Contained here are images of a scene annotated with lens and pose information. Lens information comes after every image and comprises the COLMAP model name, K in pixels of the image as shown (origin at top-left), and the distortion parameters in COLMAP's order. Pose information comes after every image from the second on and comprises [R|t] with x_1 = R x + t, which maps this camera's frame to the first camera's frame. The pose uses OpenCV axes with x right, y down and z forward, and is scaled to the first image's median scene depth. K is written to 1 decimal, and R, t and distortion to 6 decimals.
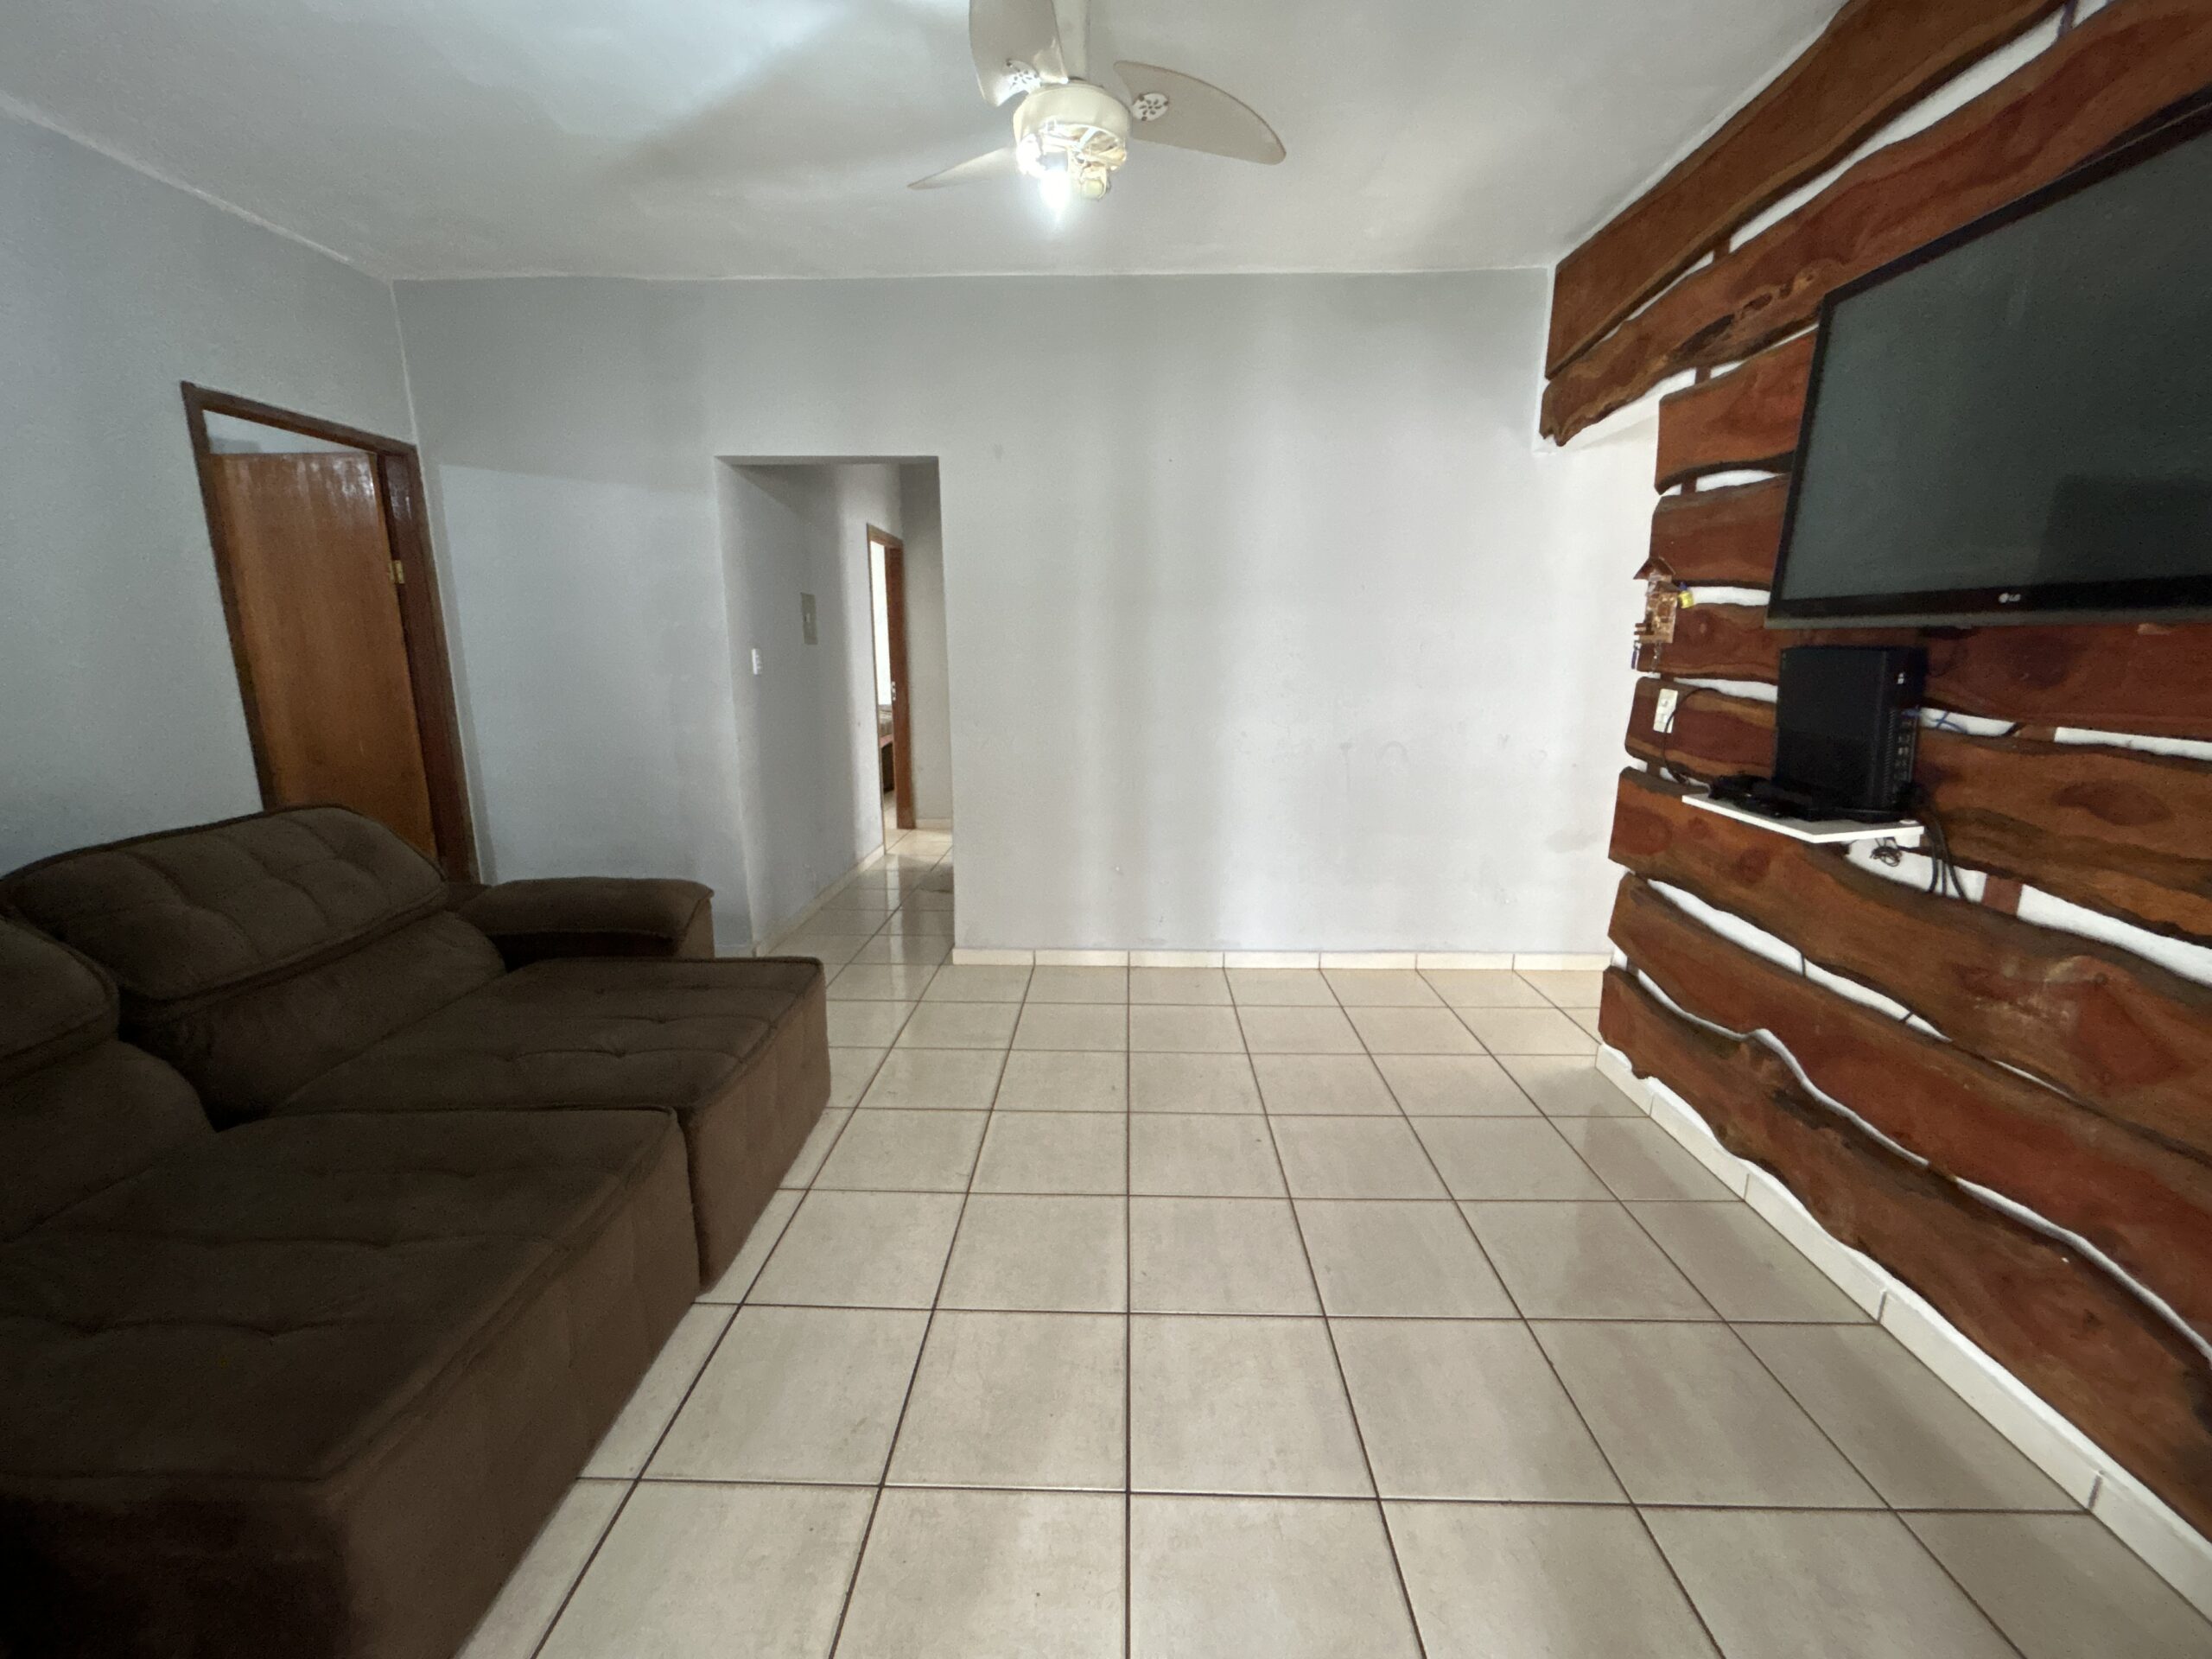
lens RADIAL K [[896.7, 0, 1101.3], [0, 896.7, 828.5], [0, 0, 1]] dist [0.006304, -0.001354]
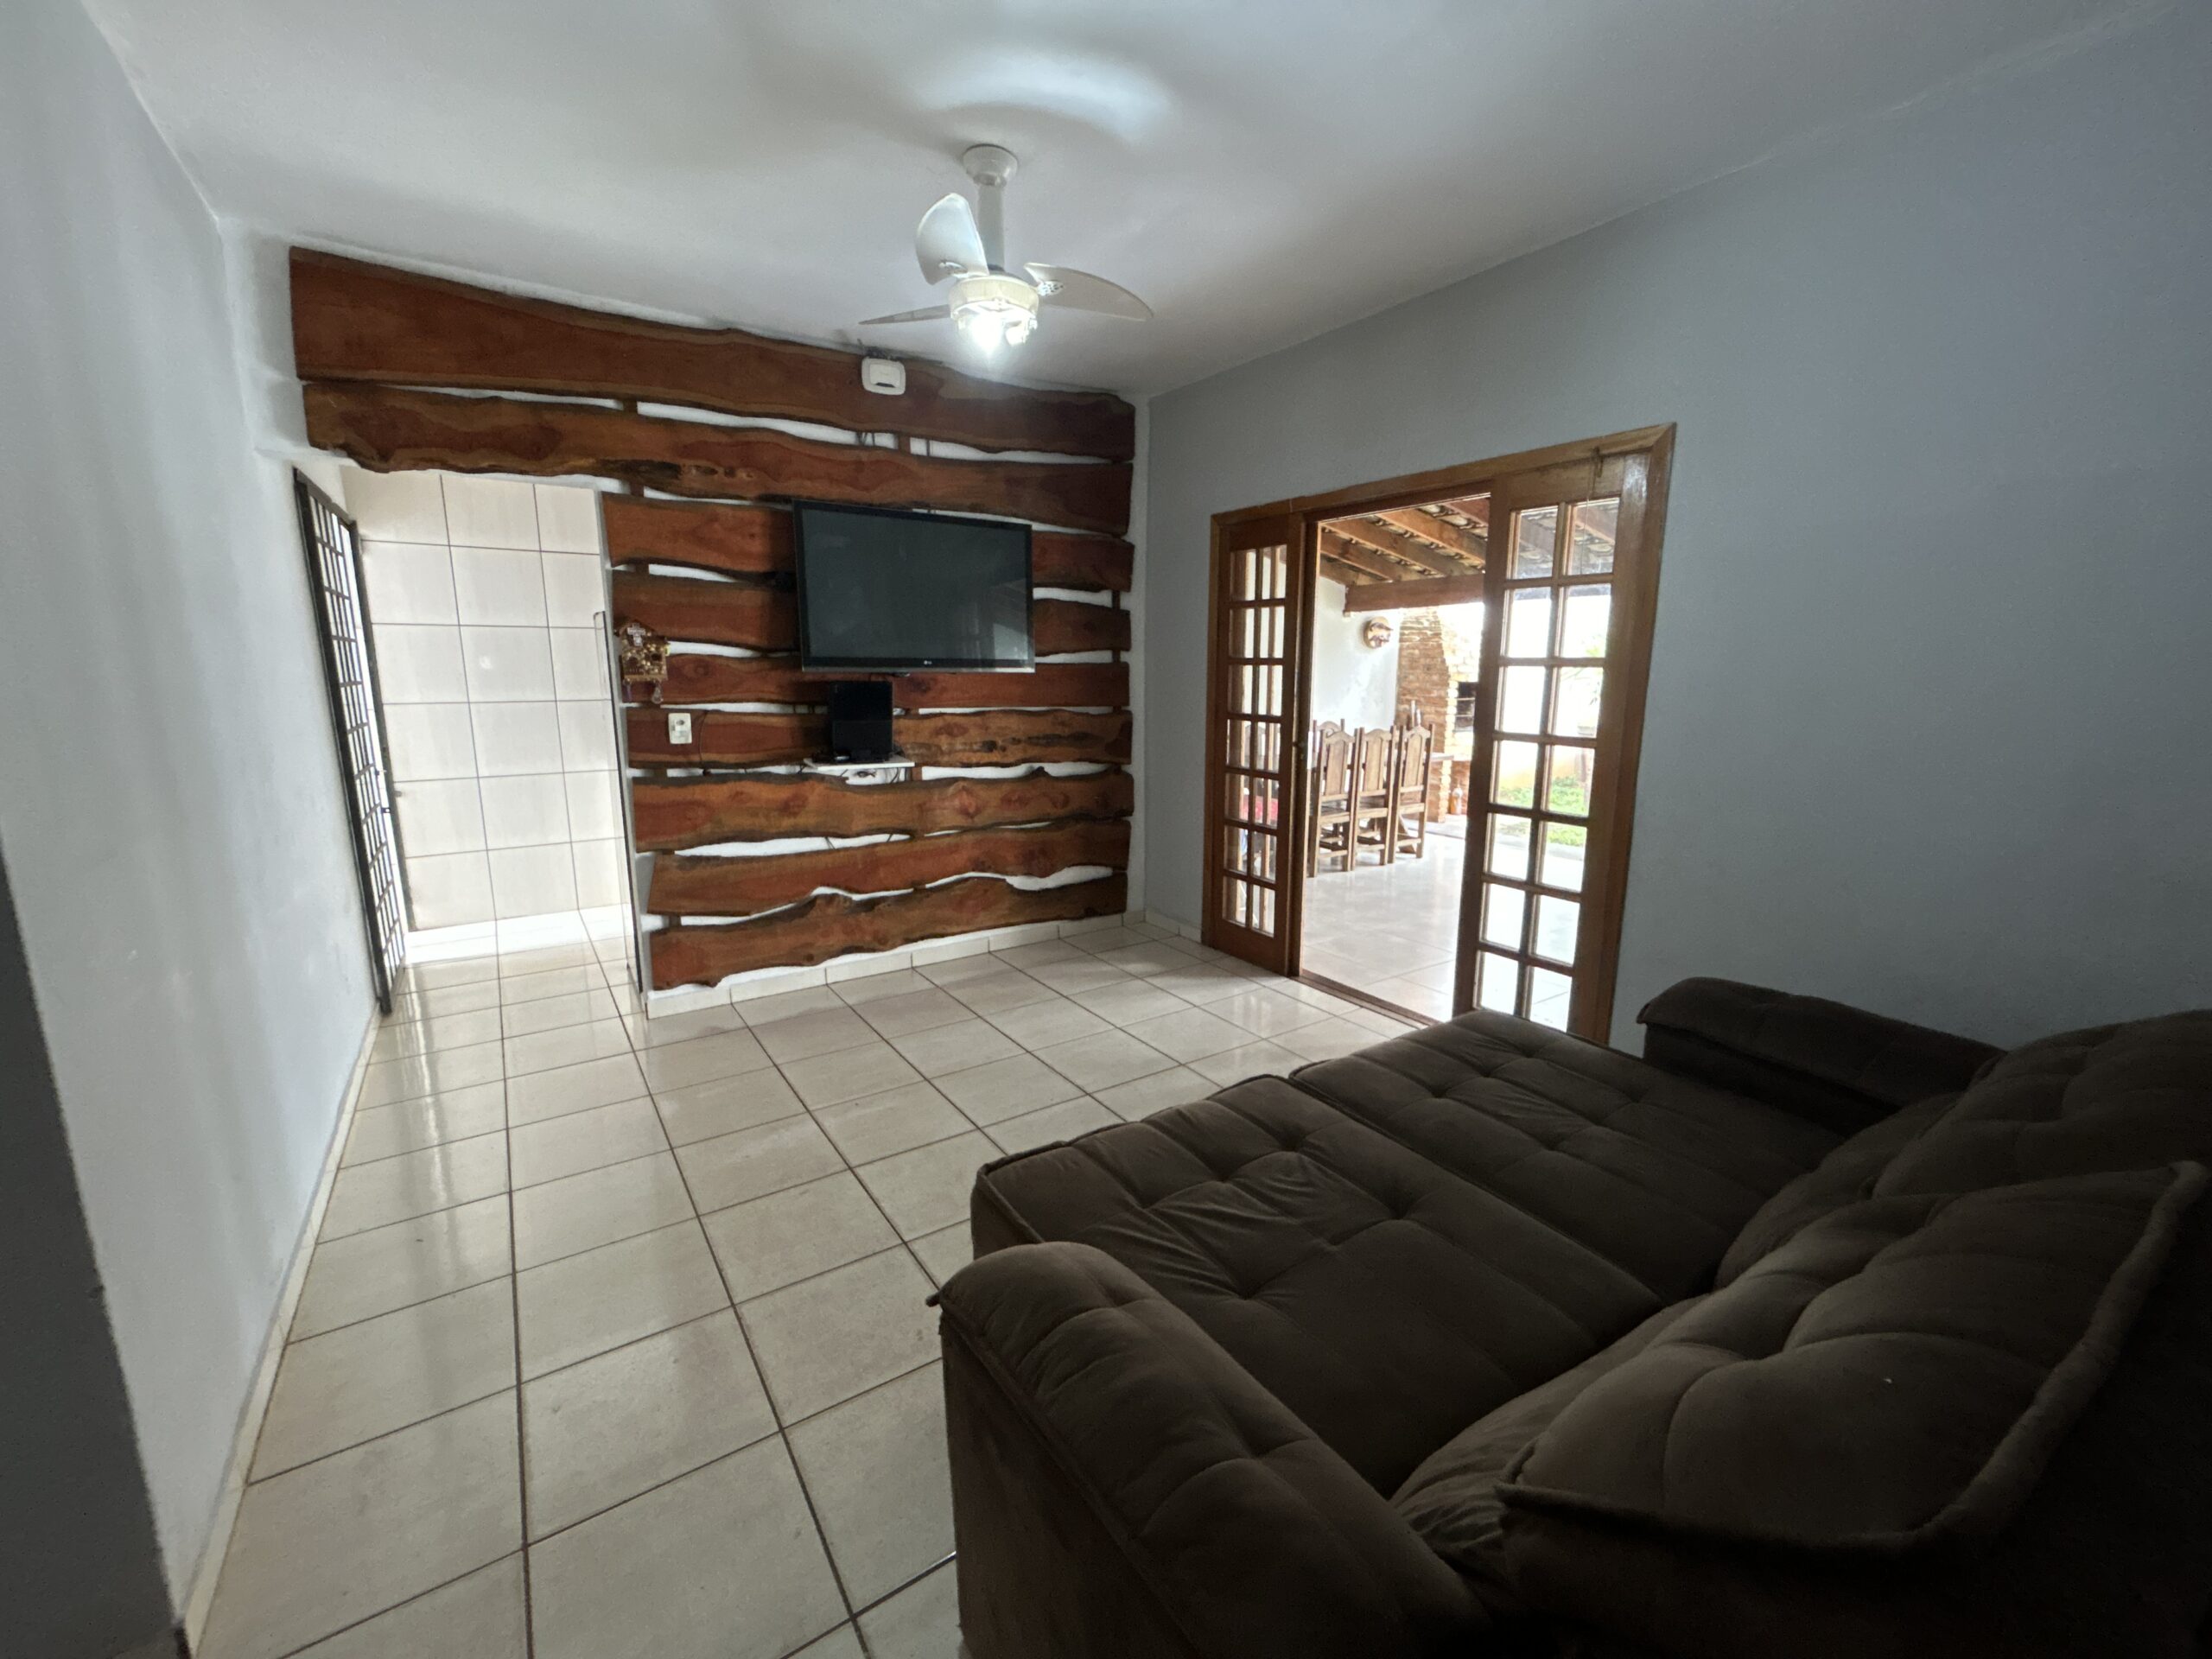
lens RADIAL K [[896.7, 0, 1101.1], [0, 896.7, 828.7], [0, 0, 1]] dist [0.006304, -0.001354]
pose [[-0.584782, -0.146608, 0.797832, -1.027408], [0.164031, 0.941844, 0.293299, -0.326774], [-0.794433, 0.302385, -0.526725, 1.437590]]
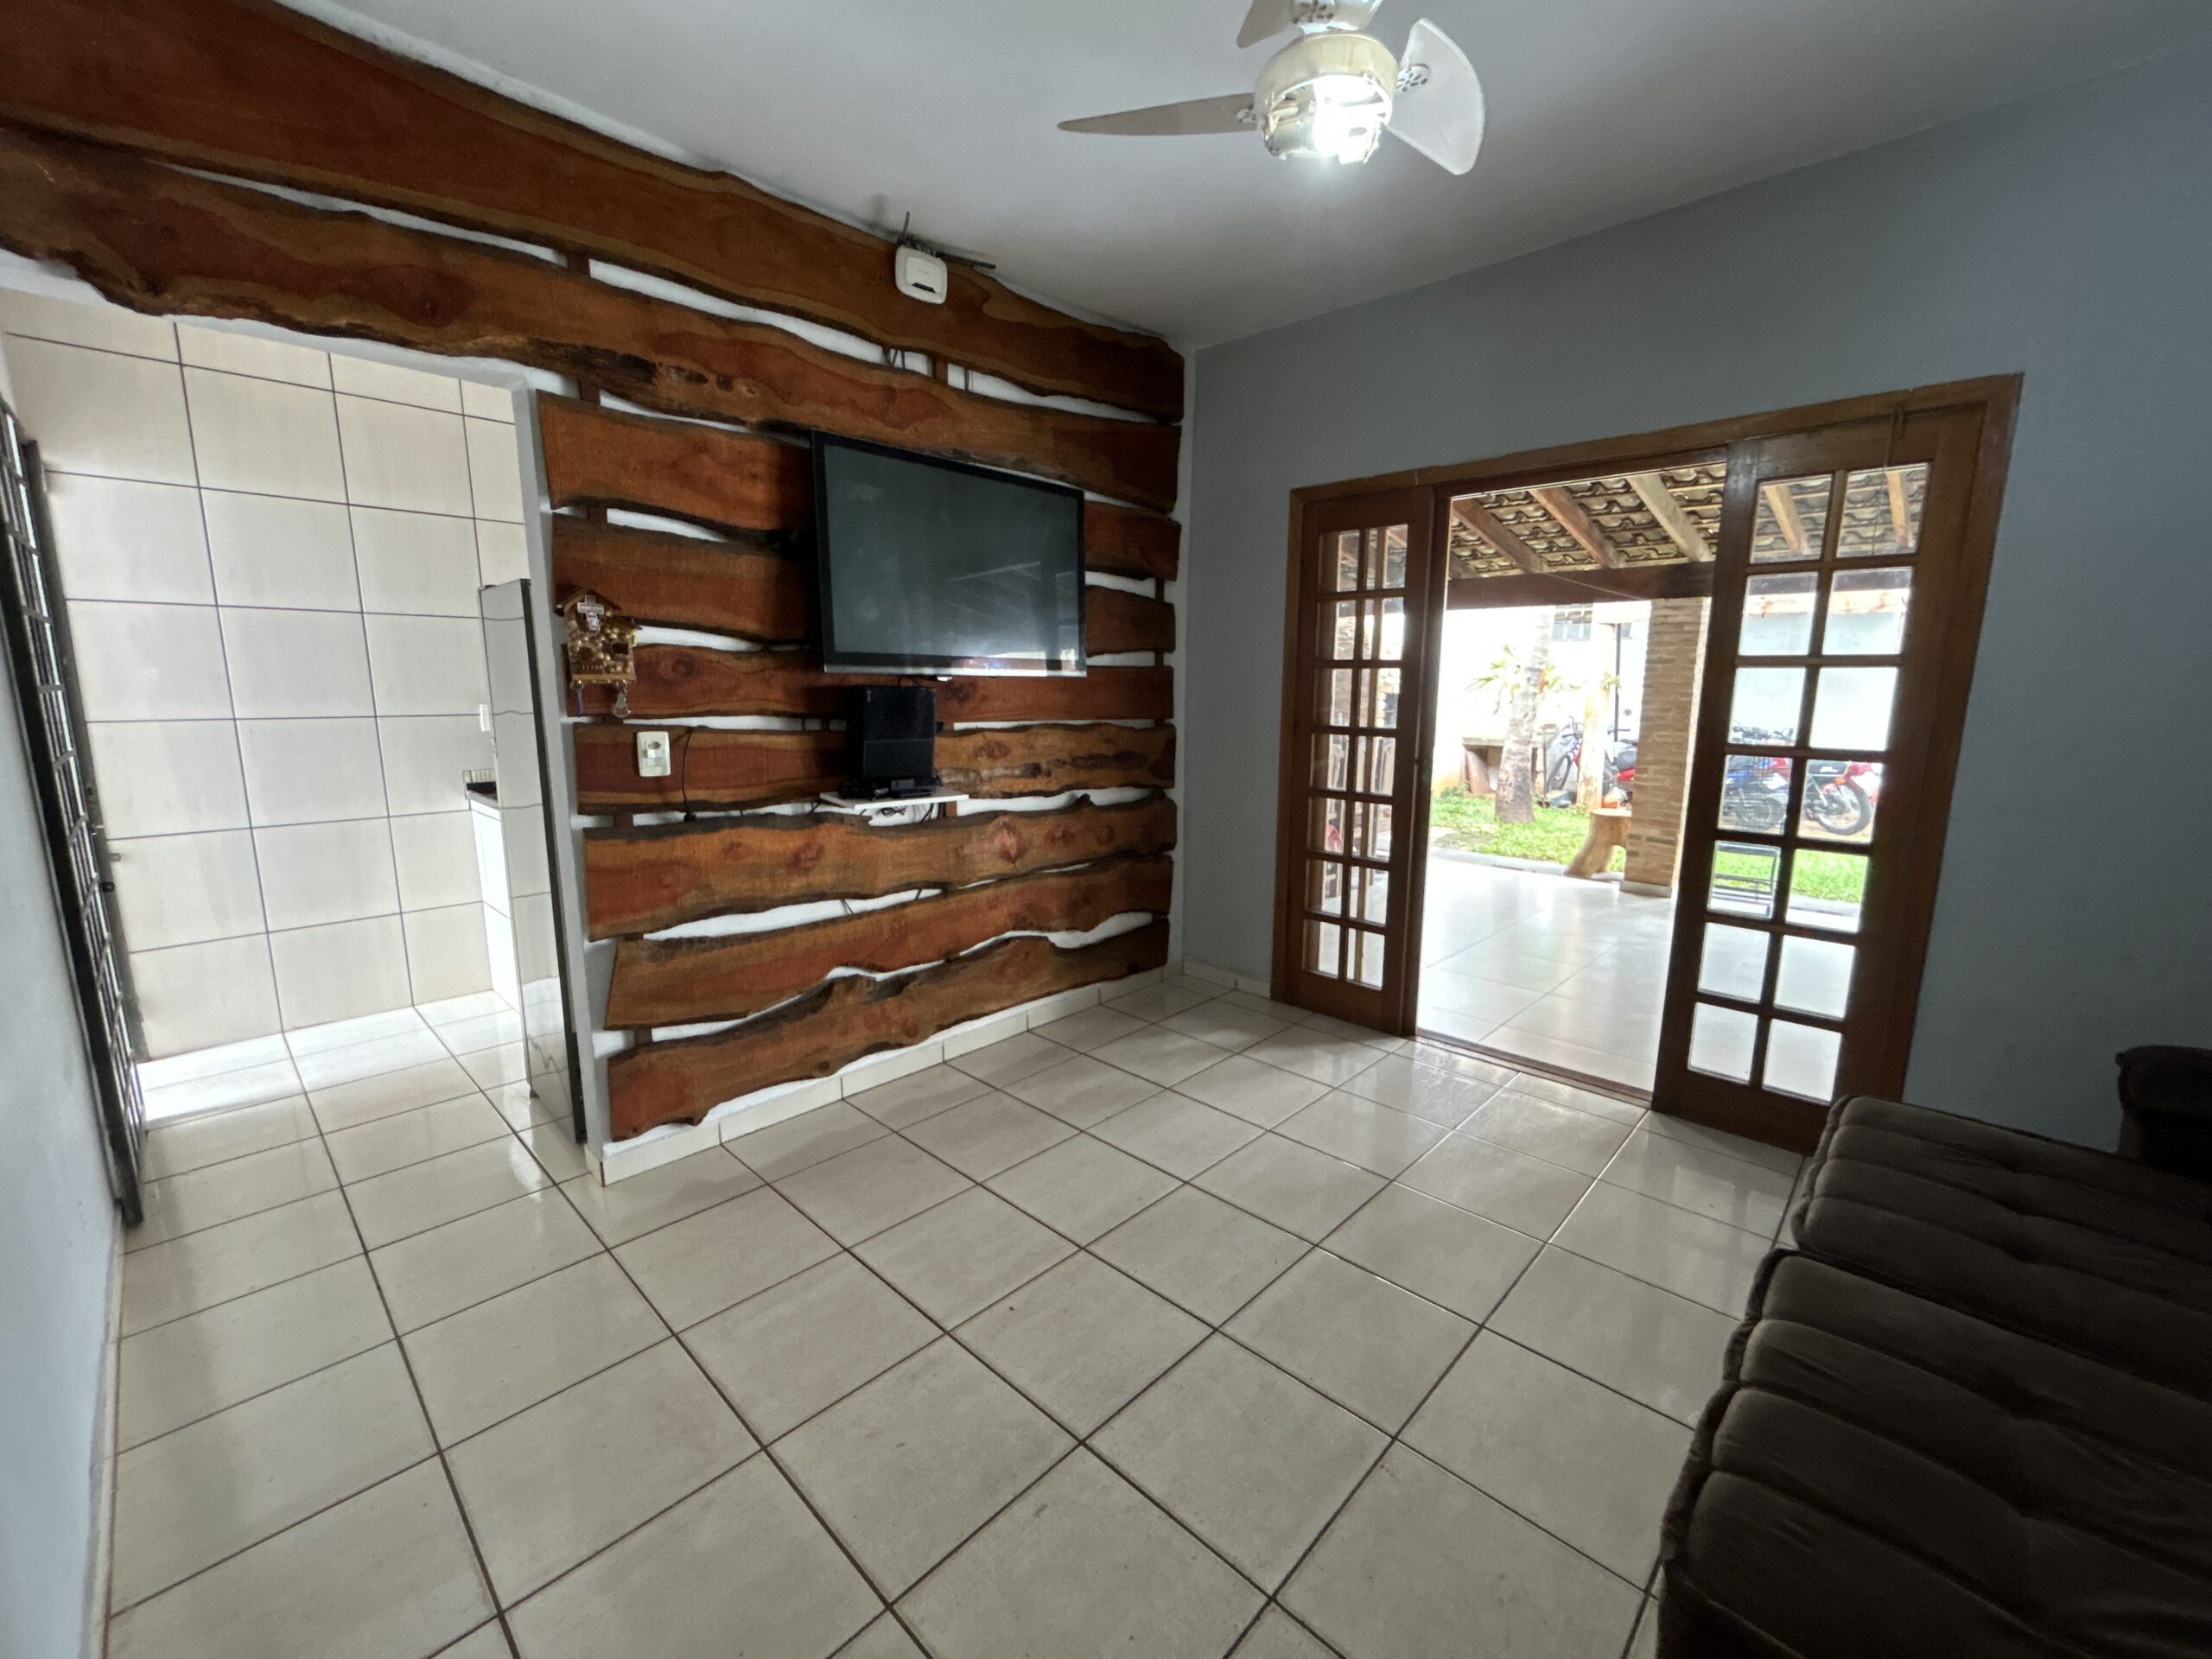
lens RADIAL K [[896.7, 0, 1102.1], [0, 896.7, 829.6], [0, 0, 1]] dist [0.006304, -0.001354]
pose [[-0.742290, -0.112370, 0.660590, -0.412650], [0.132846, 0.941592, 0.309445, -0.326466], [-0.656778, 0.317455, -0.684006, 1.551489]]
